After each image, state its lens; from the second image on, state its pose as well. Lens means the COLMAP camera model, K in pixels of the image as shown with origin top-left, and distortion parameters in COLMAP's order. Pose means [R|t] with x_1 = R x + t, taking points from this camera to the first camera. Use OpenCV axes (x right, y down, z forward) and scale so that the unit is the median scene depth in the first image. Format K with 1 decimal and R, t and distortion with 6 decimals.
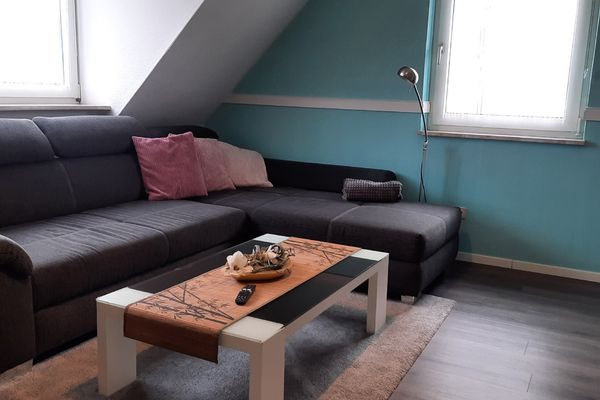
lens RADIAL K [[580.9, 0, 296.4], [0, 580.9, 198.8], [0, 0, 1]] dist [0.036475, 0.000000]
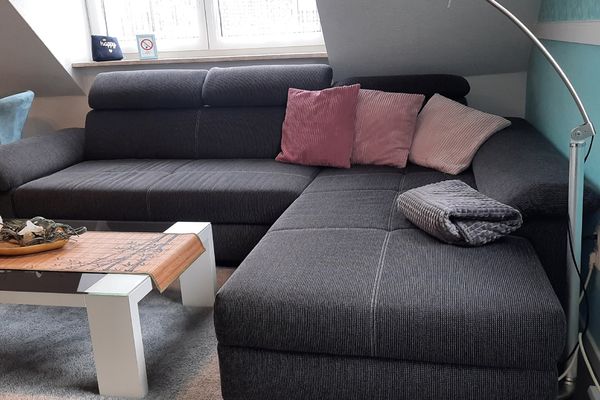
lens RADIAL K [[580.9, 0, 309.0], [0, 580.9, 194.6], [0, 0, 1]] dist [0.036475, 0.000000]
pose [[0.267012, 0.201595, -0.942372, 0.607904], [-0.113835, 0.977627, 0.176883, -0.109248], [0.956946, 0.060045, 0.283986, 0.791461]]
